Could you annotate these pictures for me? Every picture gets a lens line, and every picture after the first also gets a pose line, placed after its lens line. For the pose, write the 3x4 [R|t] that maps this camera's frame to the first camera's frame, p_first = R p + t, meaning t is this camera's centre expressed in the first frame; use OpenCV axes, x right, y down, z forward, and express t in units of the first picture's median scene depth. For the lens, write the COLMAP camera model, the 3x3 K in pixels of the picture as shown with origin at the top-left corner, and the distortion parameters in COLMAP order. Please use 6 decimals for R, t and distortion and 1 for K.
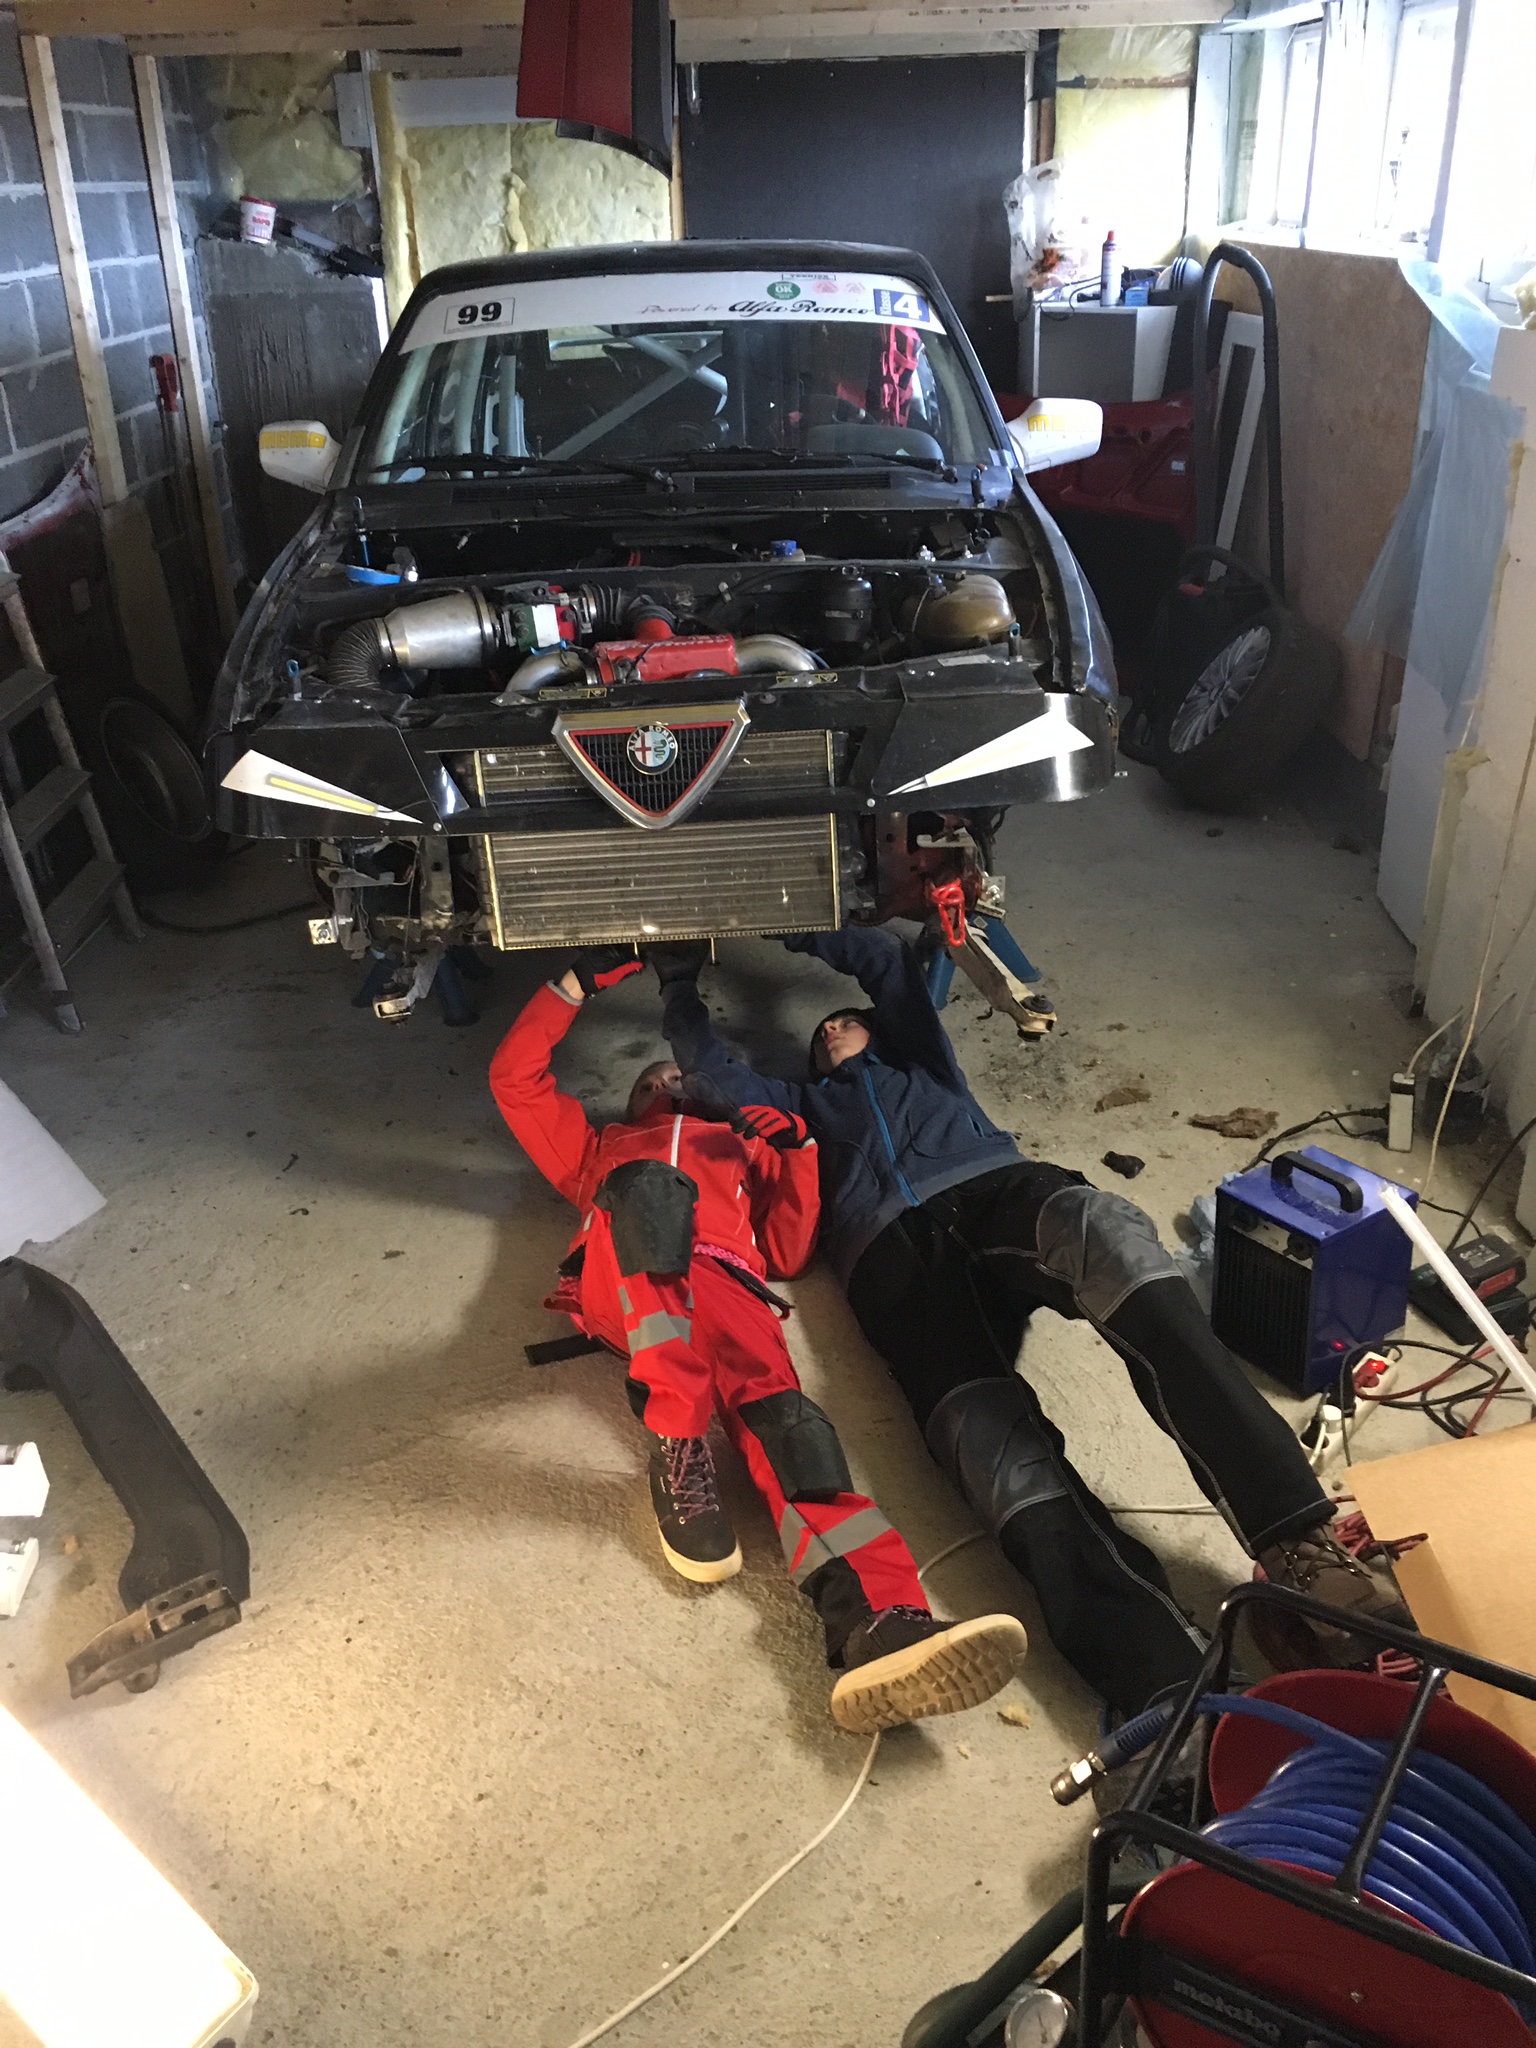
lens RADIAL K [[1751.6, 0, 777.5], [0, 1751.6, 1022.5], [0, 0, 1]] dist [0.070835, -0.096736]
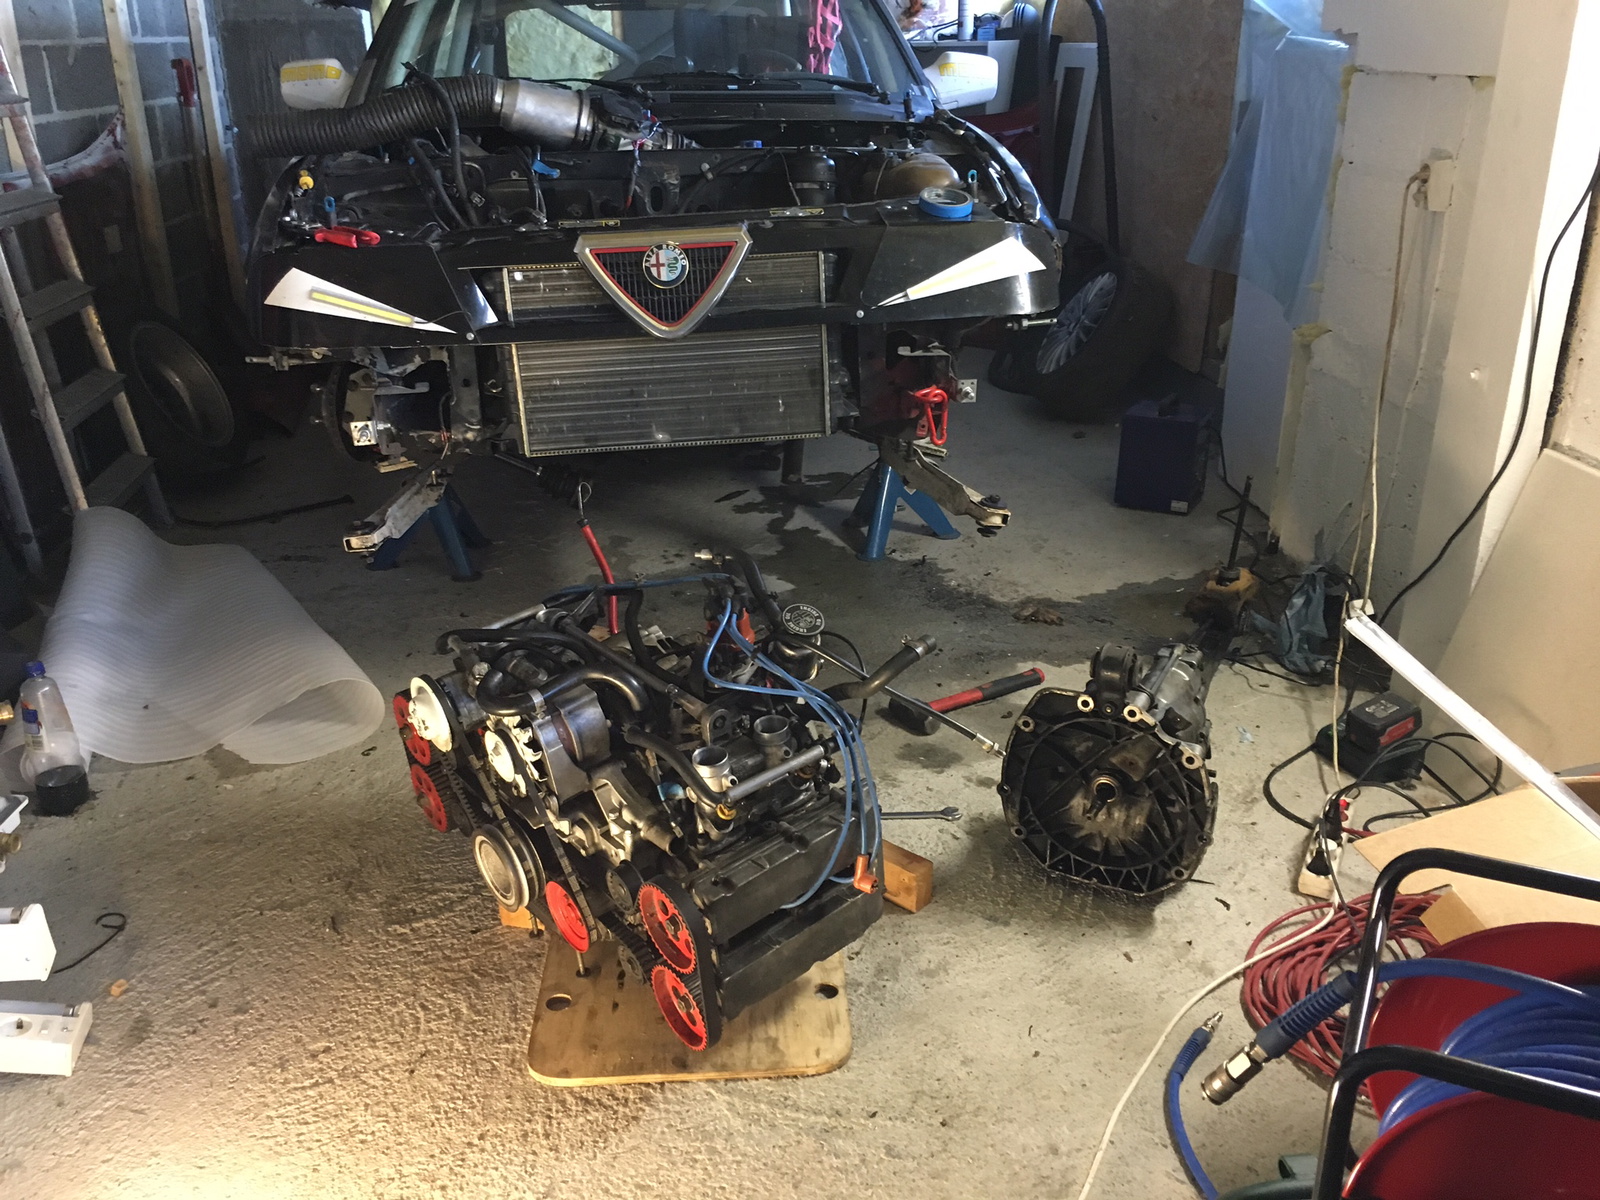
lens RADIAL K [[1368.4, 0, 803.4], [0, 1368.4, 605.3], [0, 0, 1]] dist [0.070835, -0.096736]
pose [[0.994726, -0.024459, 0.099614, -0.070686], [0.030612, 0.997686, -0.060713, 0.106526], [-0.097898, 0.063442, 0.993172, 0.126667]]
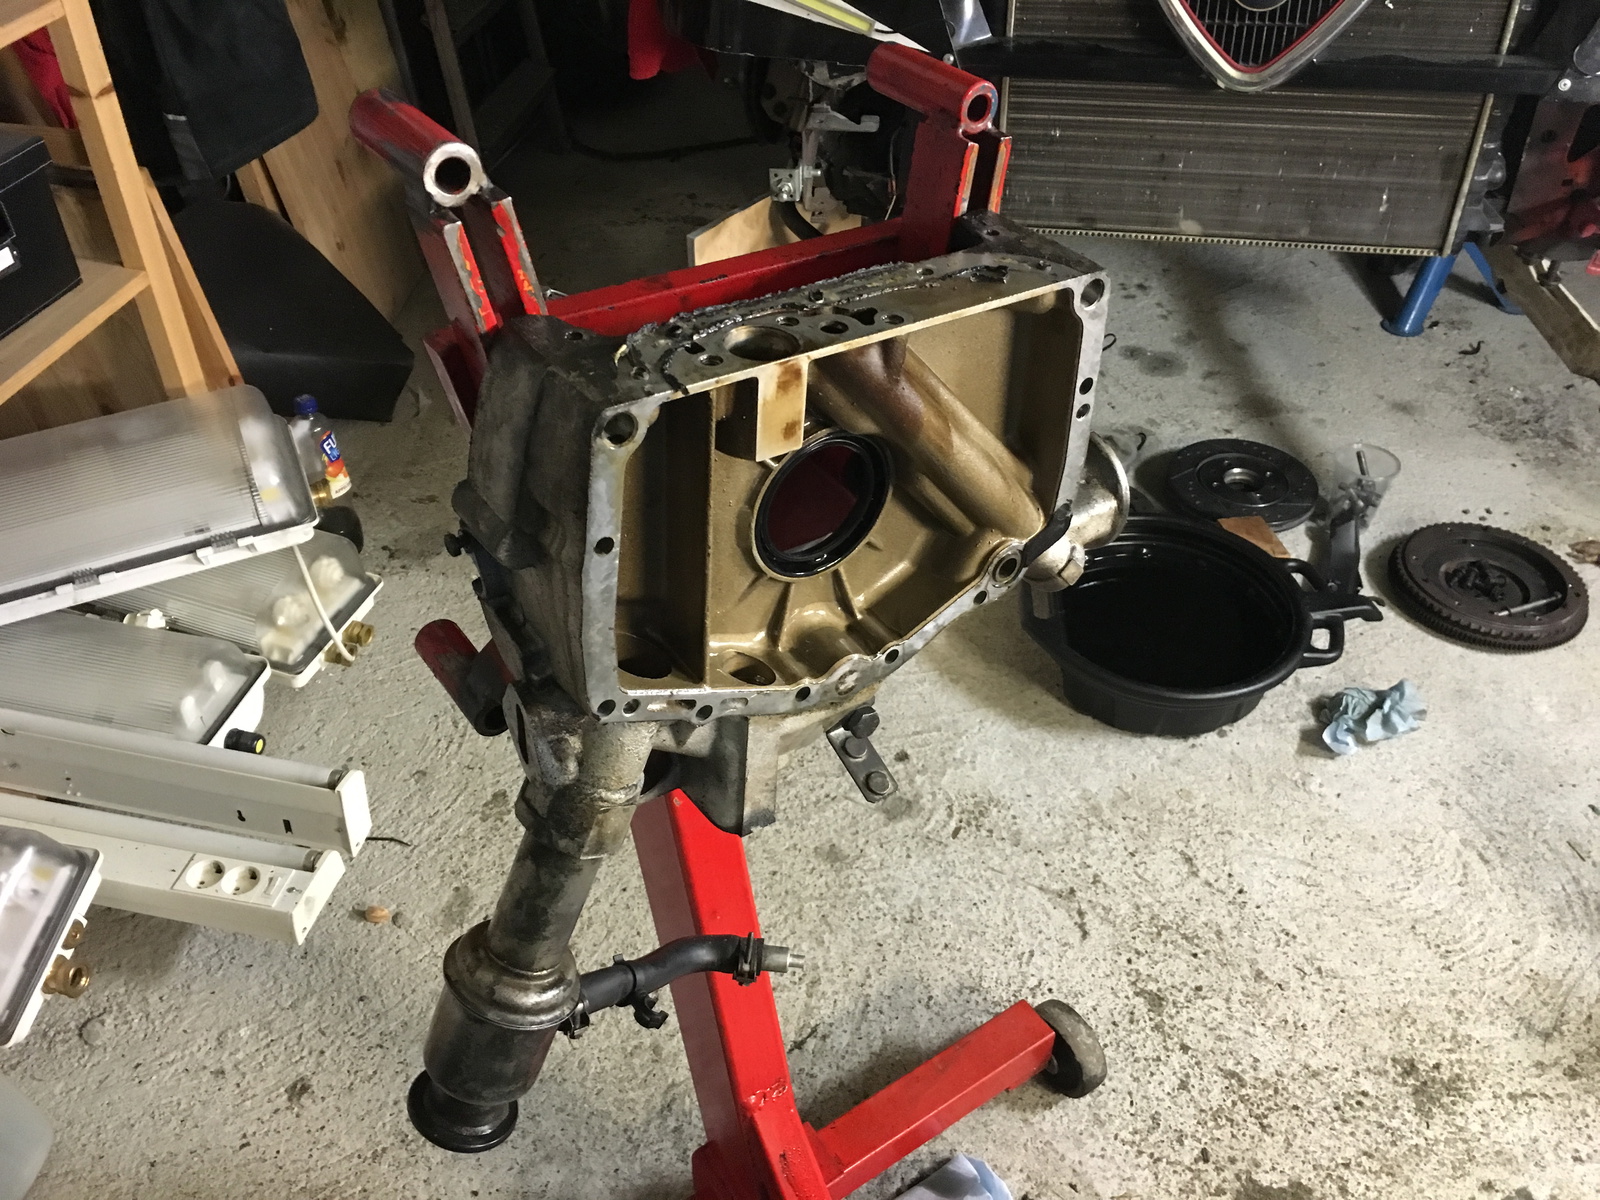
lens RADIAL K [[1368.4, 0, 787.5], [0, 1368.4, 586.4], [0, 0, 1]] dist [0.070835, -0.096736]
pose [[0.975765, 0.160425, -0.148818, -0.126318], [-0.119810, 0.960769, 0.250137, -0.030980], [0.183108, -0.226245, 0.956705, 0.339042]]
